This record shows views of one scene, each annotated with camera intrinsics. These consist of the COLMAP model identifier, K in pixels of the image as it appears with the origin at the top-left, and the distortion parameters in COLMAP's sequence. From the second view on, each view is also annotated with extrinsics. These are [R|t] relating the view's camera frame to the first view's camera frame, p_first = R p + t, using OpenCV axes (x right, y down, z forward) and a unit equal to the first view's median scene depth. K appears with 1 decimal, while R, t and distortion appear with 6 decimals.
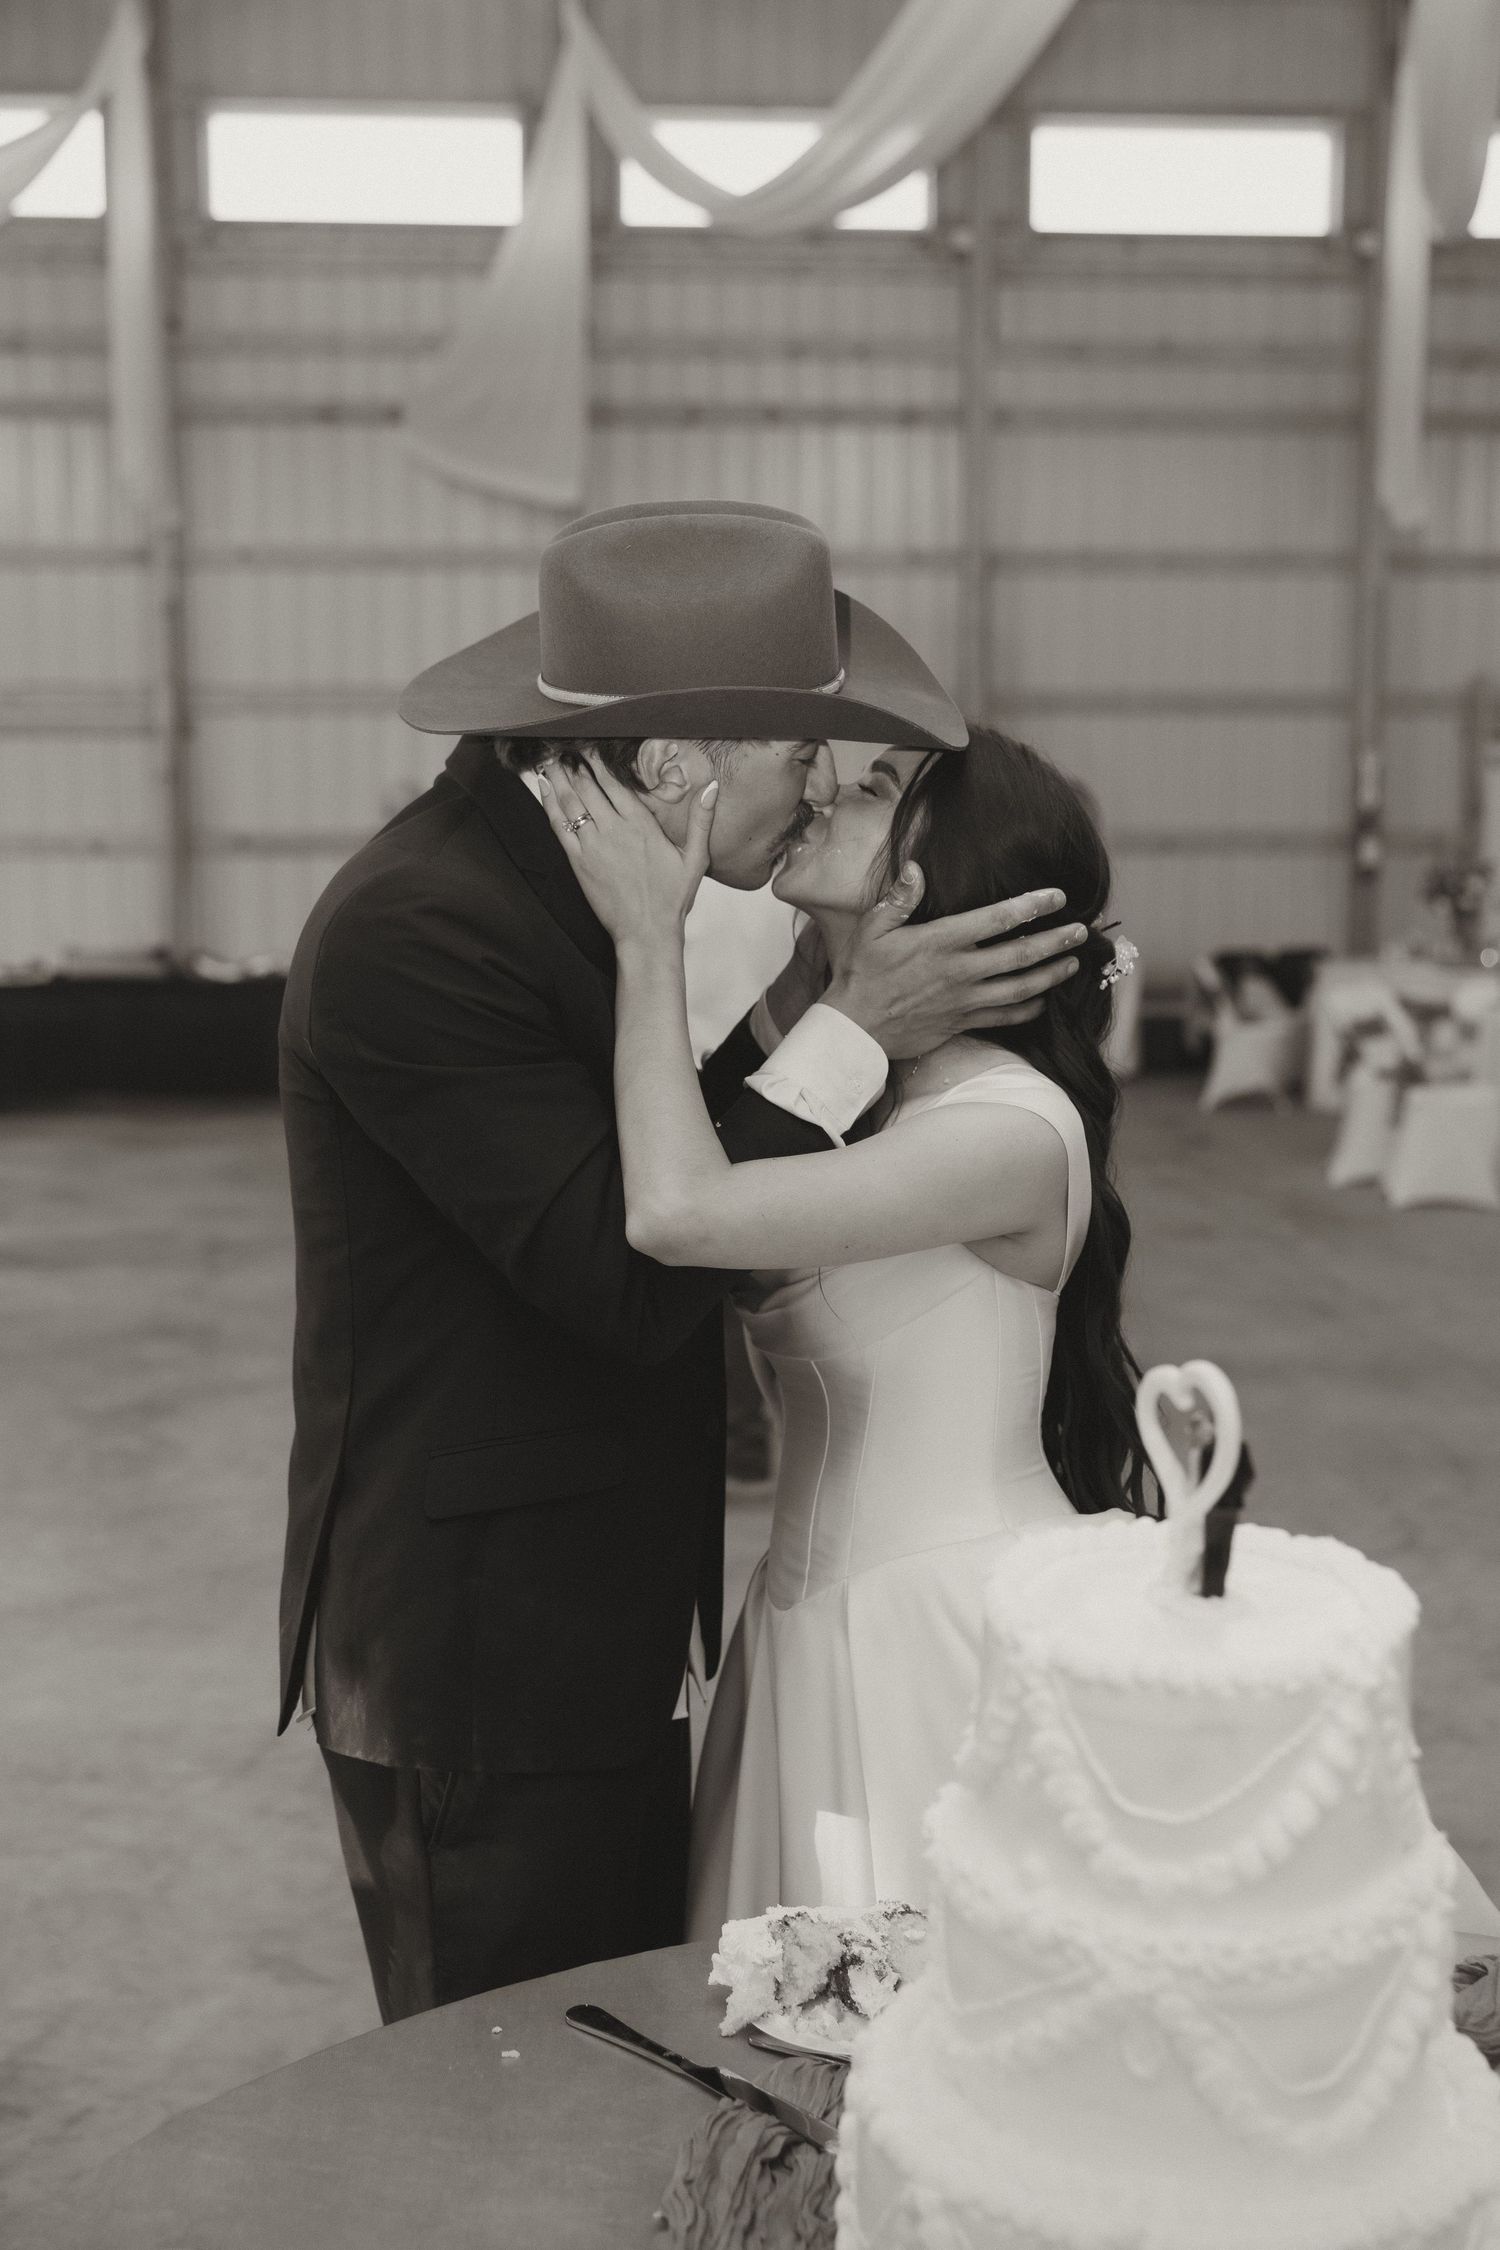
lens RADIAL K [[2854.8, 0, 740.6], [0, 2854.8, 1189.9], [0, 0, 1]] dist [0.019419, 0.000000]
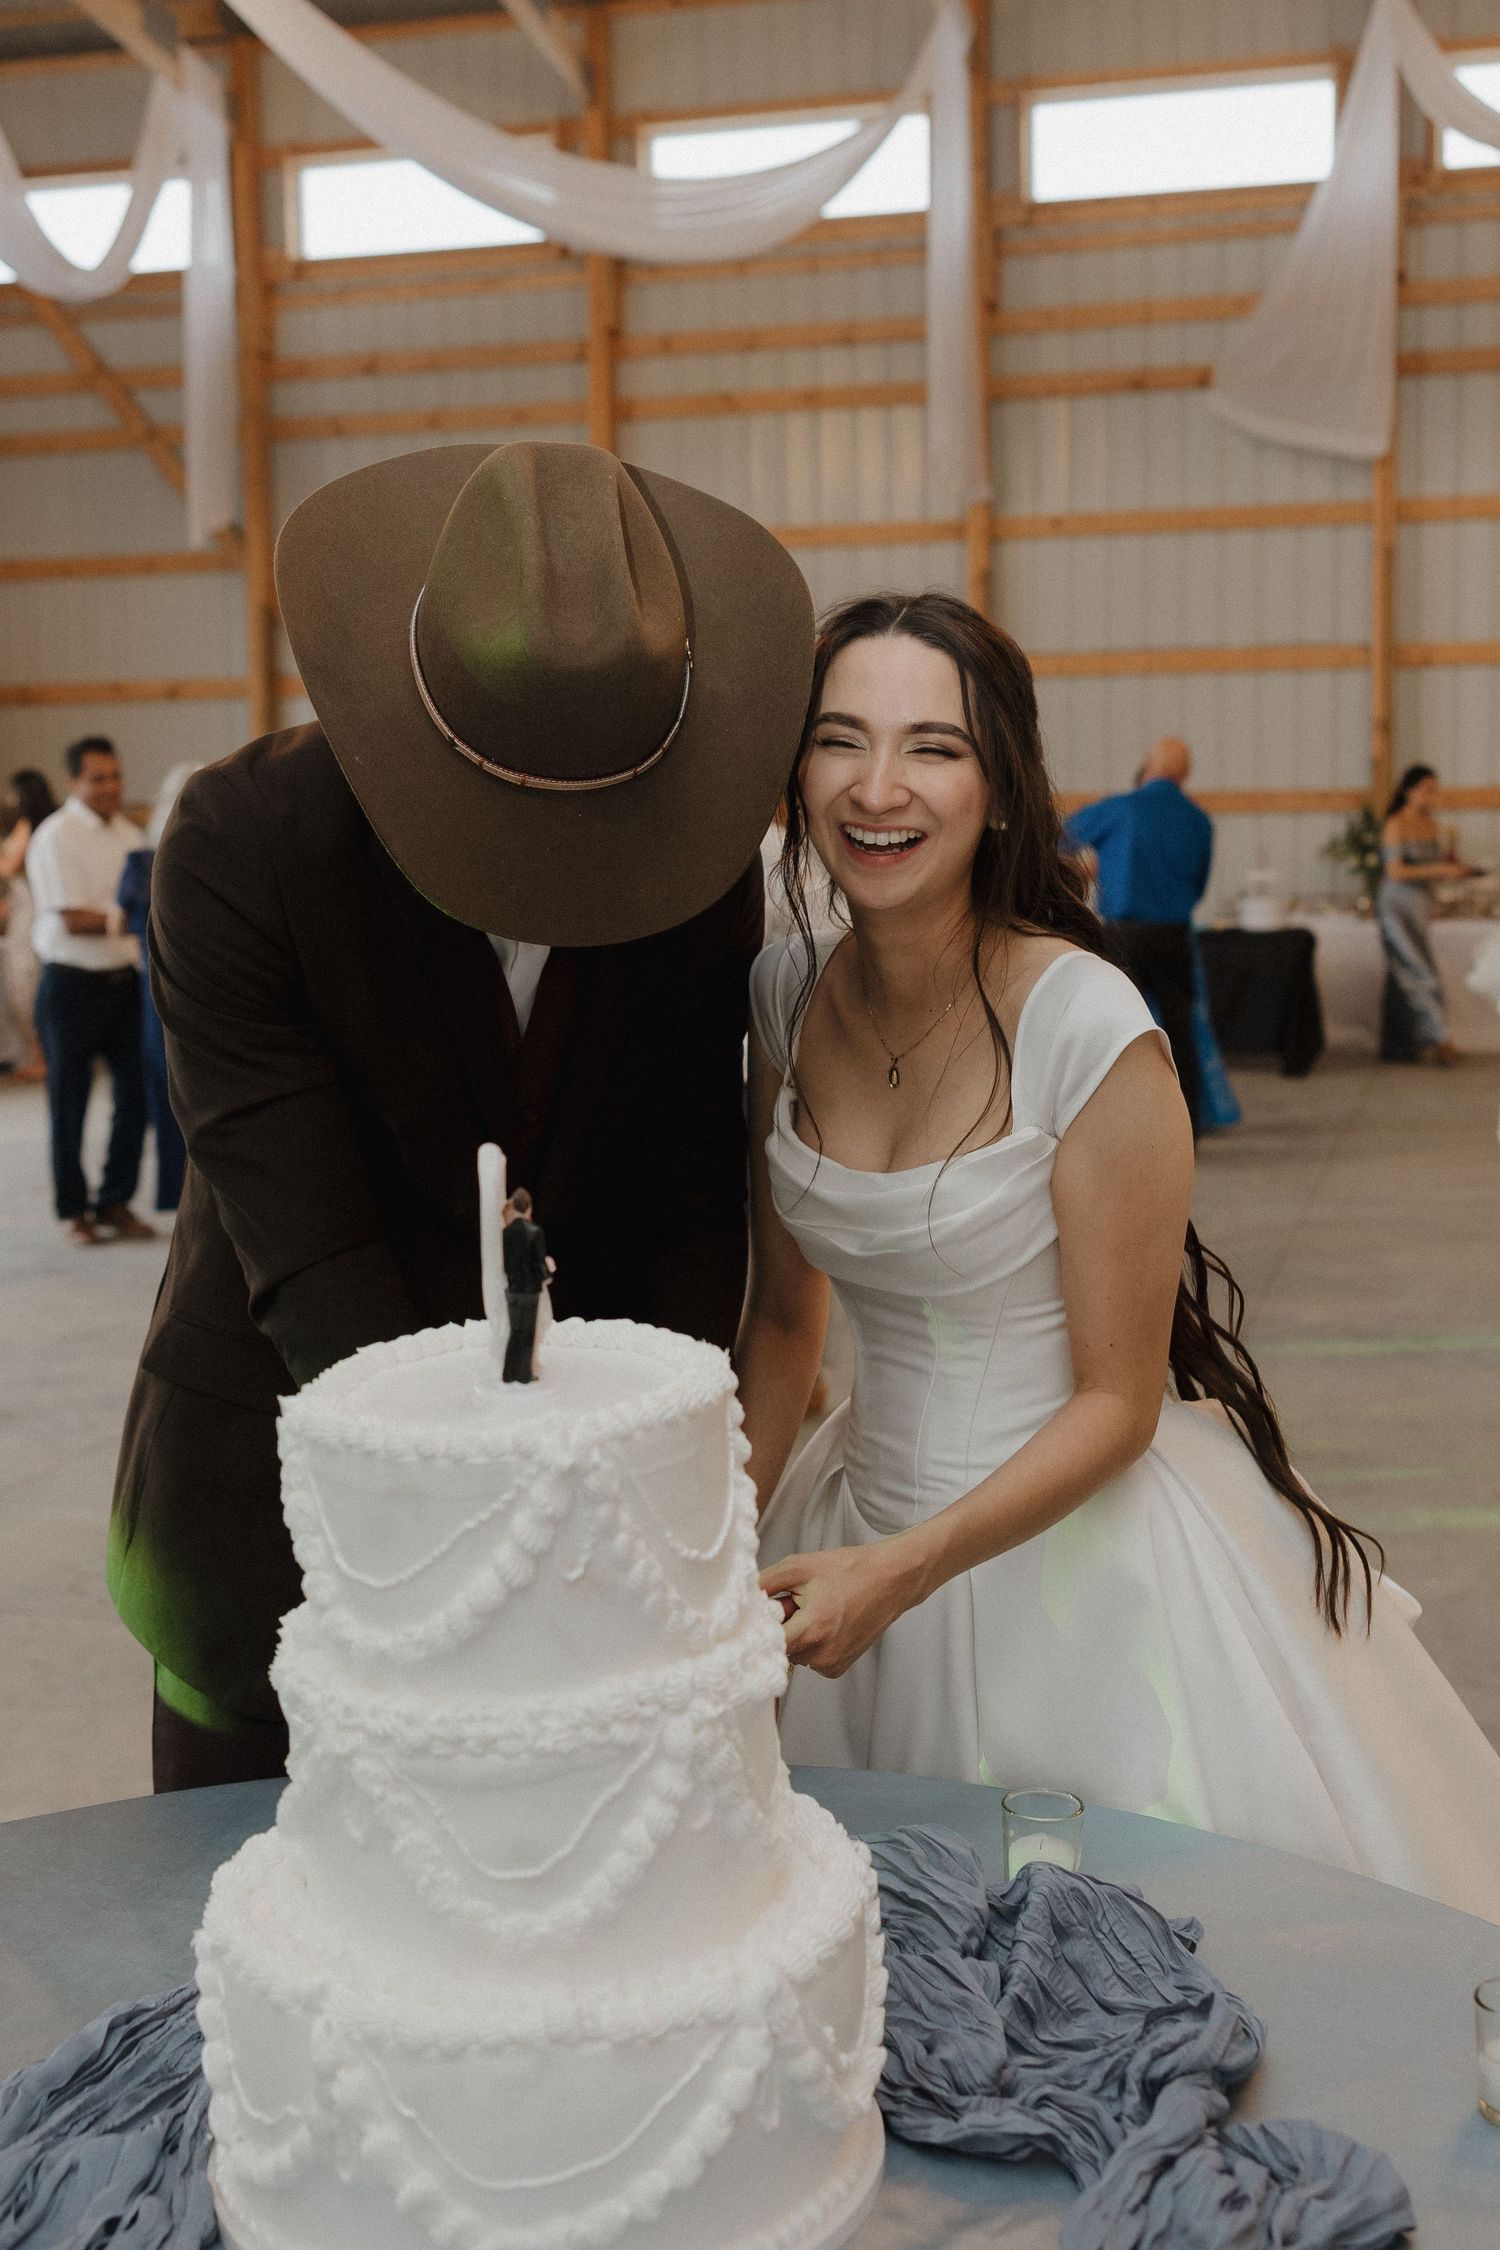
lens RADIAL K [[2886.9, 0, 769.5], [0, 2886.9, 1080.1], [0, 0, 1]] dist [-0.011681, 0.000000]
pose [[0.926870, 0.022359, -0.374716, 0.124132], [-0.037555, 0.998740, -0.033299, 0.013600], [0.373500, 0.044937, 0.926541, 0.019679]]
